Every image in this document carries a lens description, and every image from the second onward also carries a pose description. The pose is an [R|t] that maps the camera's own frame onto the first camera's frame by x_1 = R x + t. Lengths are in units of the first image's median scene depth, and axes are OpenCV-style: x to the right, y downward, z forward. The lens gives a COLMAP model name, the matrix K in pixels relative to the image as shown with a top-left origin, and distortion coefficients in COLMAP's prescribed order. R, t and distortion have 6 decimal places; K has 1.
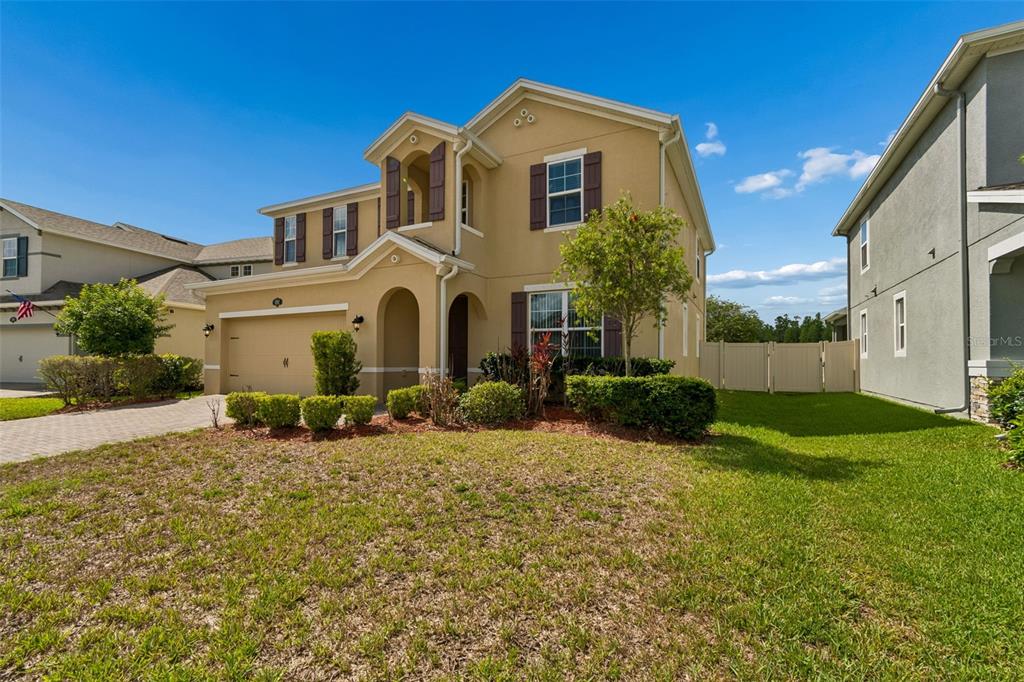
lens RADIAL K [[461.4, 0, 511.7], [0, 461.4, 356.5], [0, 0, 1]] dist [-0.001243, 0.000318]
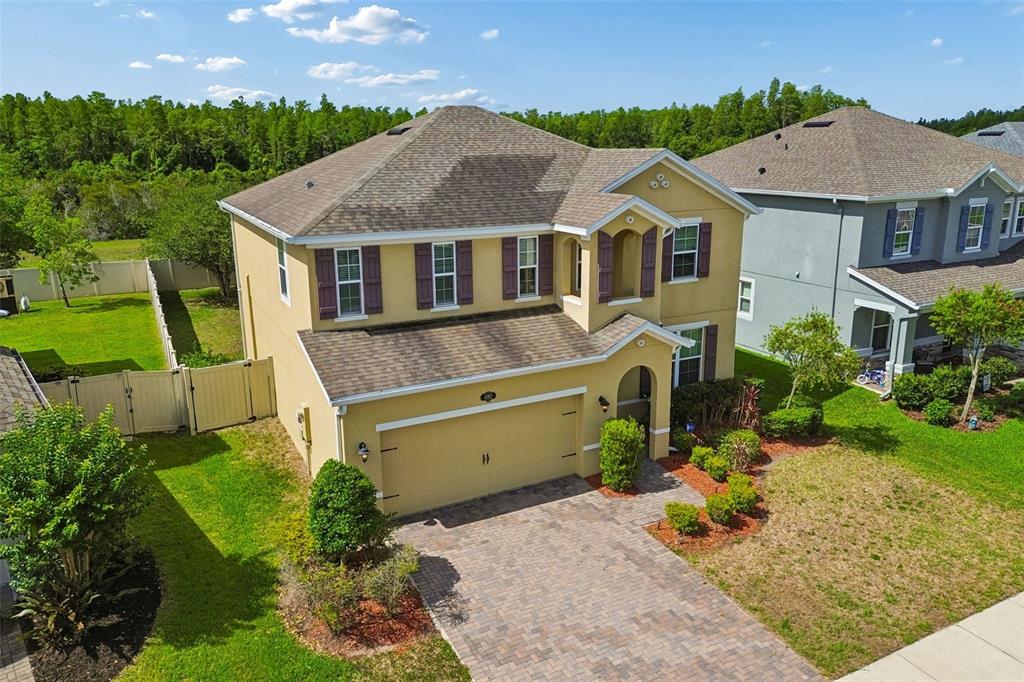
lens RADIAL K [[740.9, 0, 516.1], [0, 740.9, 314.9], [0, 0, 1]] dist [0.039175, -0.003217]
pose [[0.580293, -0.193061, 0.791194, -1.725871], [0.001248, 0.971705, 0.236193, -0.661670], [-0.814407, -0.136074, 0.564115, 0.244571]]
